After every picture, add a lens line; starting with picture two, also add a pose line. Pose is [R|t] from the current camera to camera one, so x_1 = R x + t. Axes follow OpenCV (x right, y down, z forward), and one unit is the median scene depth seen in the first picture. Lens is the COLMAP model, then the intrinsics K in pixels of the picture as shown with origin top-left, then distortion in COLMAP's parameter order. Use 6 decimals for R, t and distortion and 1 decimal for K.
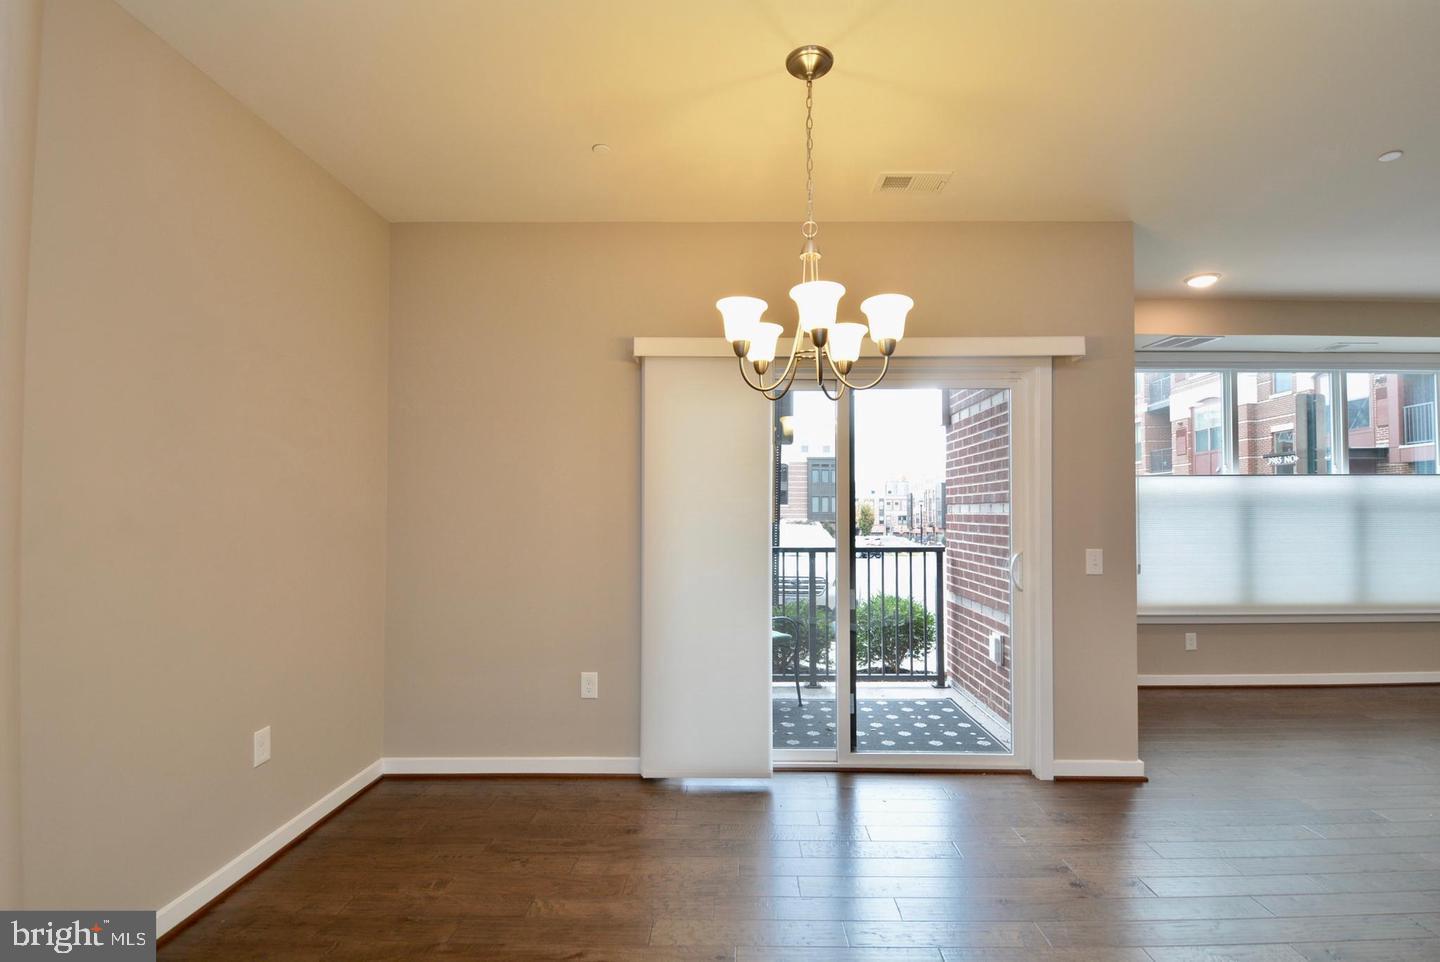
lens RADIAL K [[643.6, 0, 729.4], [0, 643.6, 500.1], [0, 0, 1]] dist [0.003668, -0.015871]
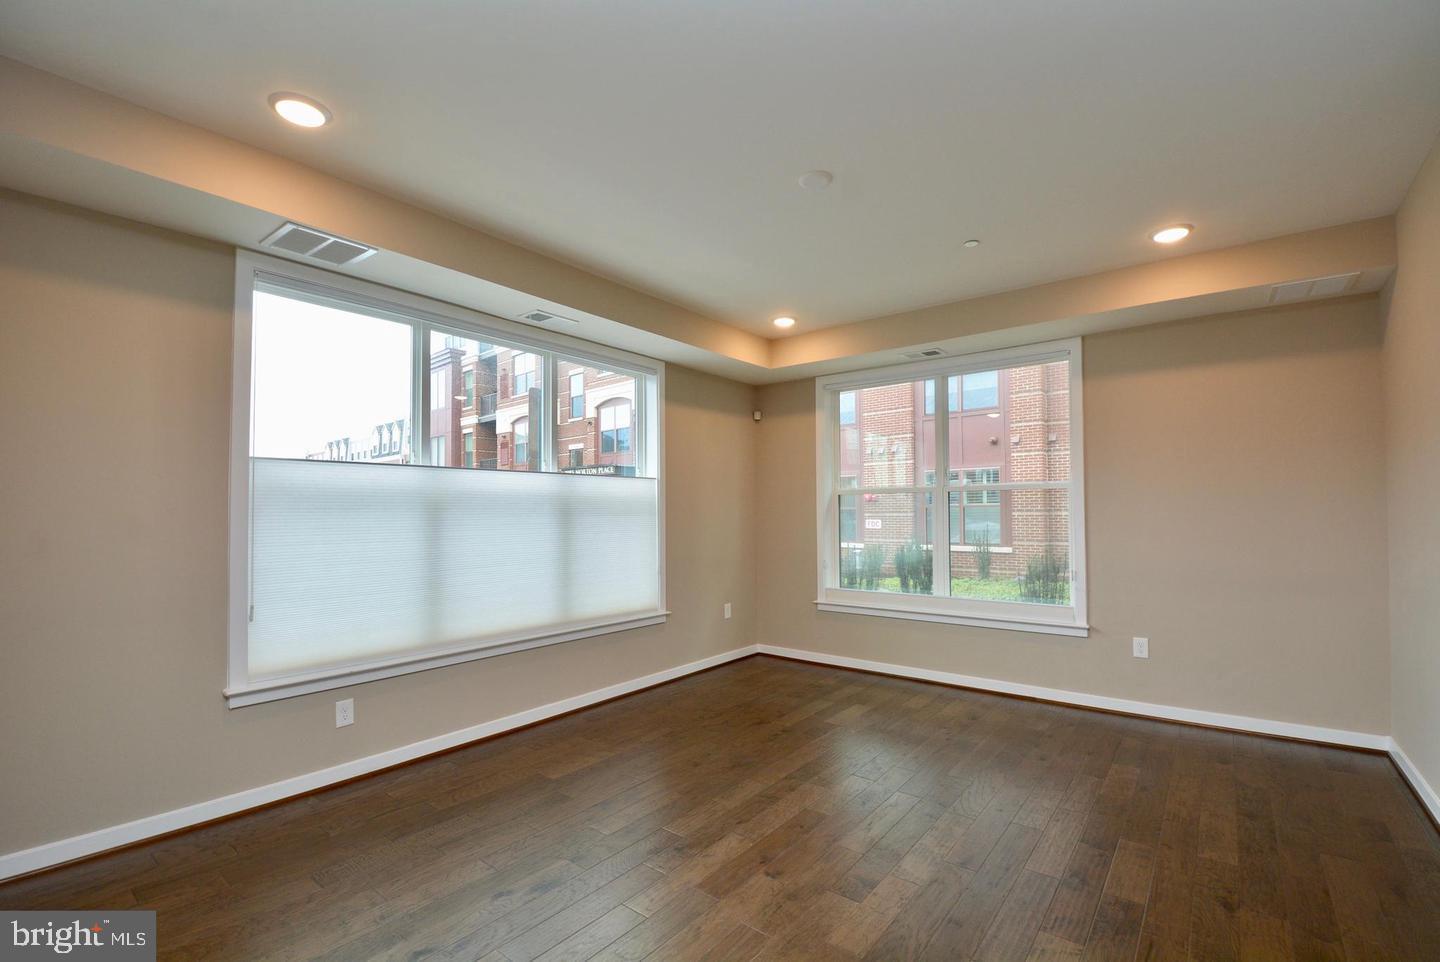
lens RADIAL K [[643.6, 0, 716.9], [0, 643.6, 503.3], [0, 0, 1]] dist [0.003668, -0.015871]
pose [[0.609315, 0.010295, 0.792862, 0.515400], [-0.007583, 0.999946, -0.007157, 0.008148], [-0.792892, -0.001652, 0.609360, 0.357218]]
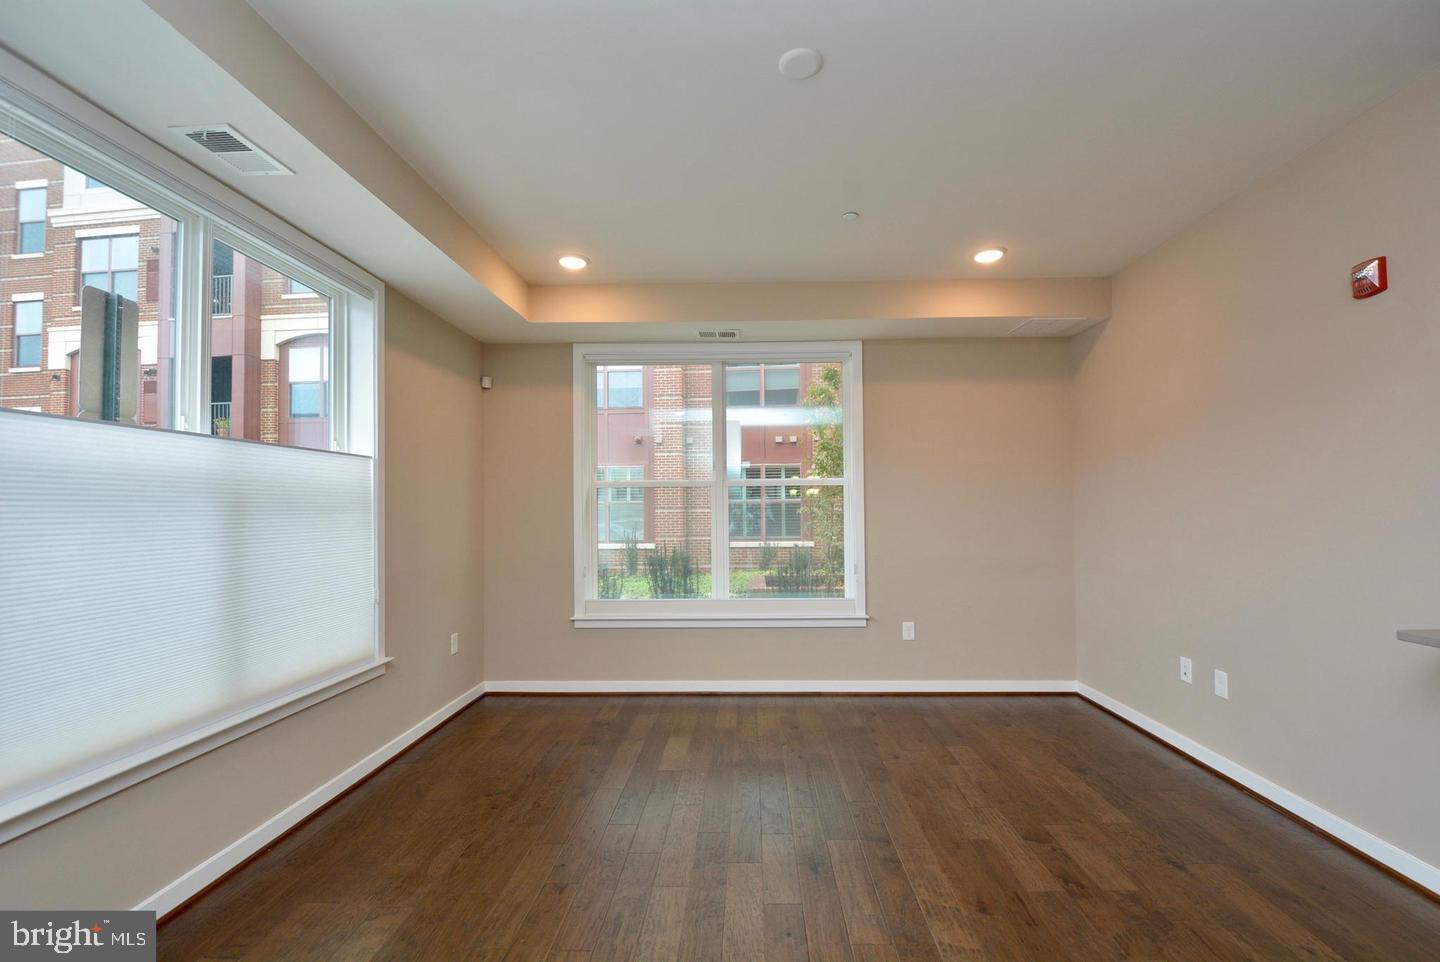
lens RADIAL K [[643.6, 0, 748.9], [0, 643.6, 503.9], [0, 0, 1]] dist [0.003668, -0.015871]
pose [[-0.006324, 0.008441, 0.999944, 0.615920], [-0.008405, 0.999929, -0.008494, 0.014869], [-0.999945, -0.008458, -0.006252, 0.745095]]
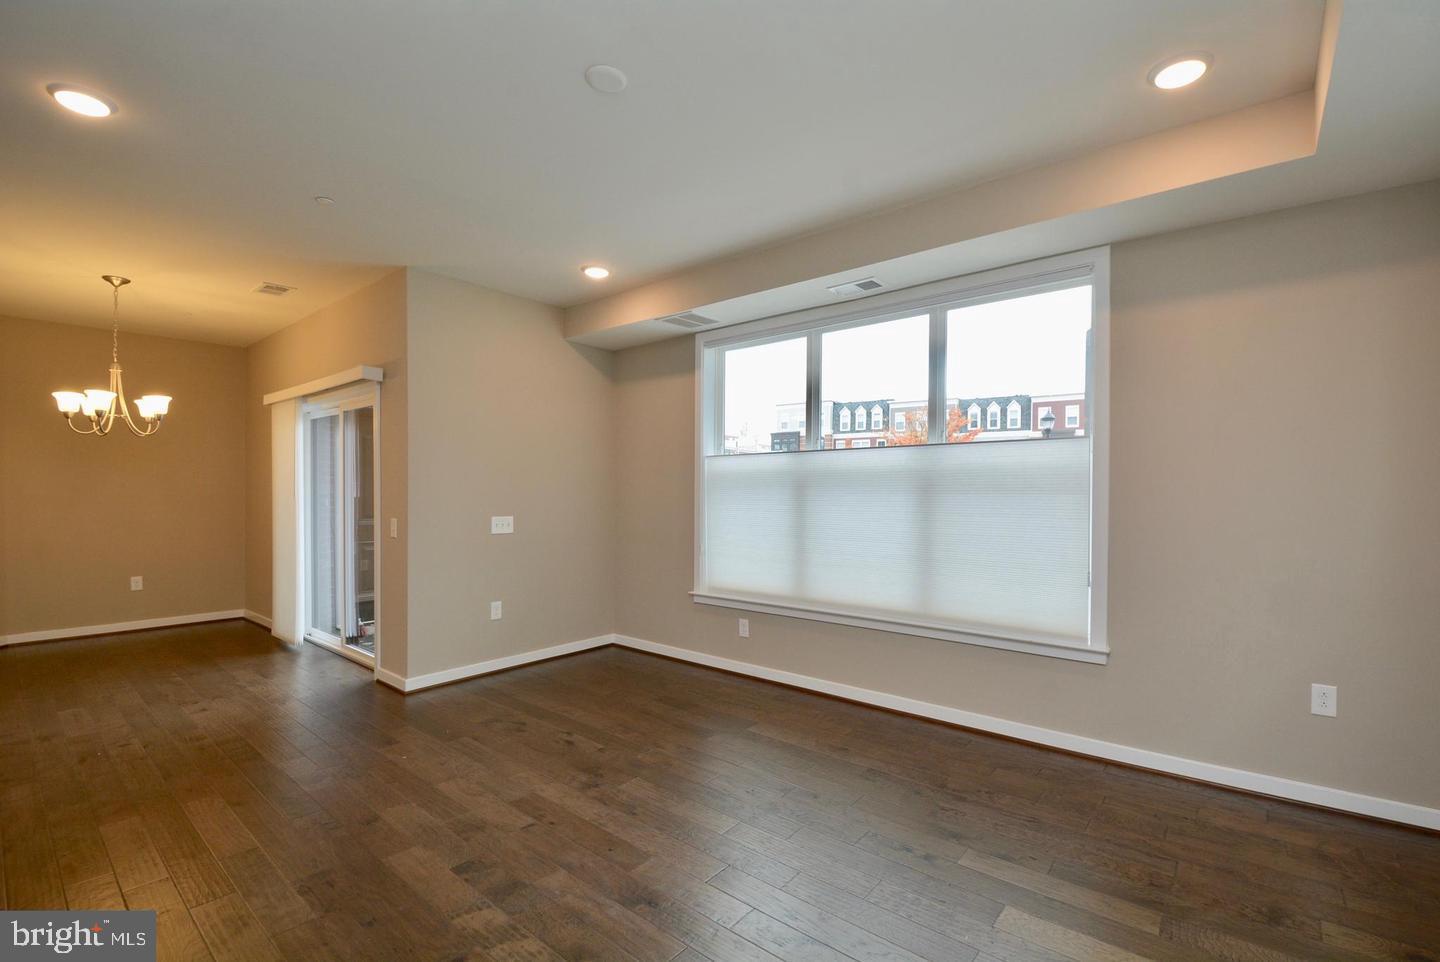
lens RADIAL K [[643.6, 0, 750.7], [0, 643.6, 490.4], [0, 0, 1]] dist [0.003668, -0.015871]
pose [[0.783301, 0.001980, -0.621640, 1.603346], [0.006492, 0.999914, 0.011365, 0.006734], [0.621609, -0.012938, 0.783221, 0.319118]]
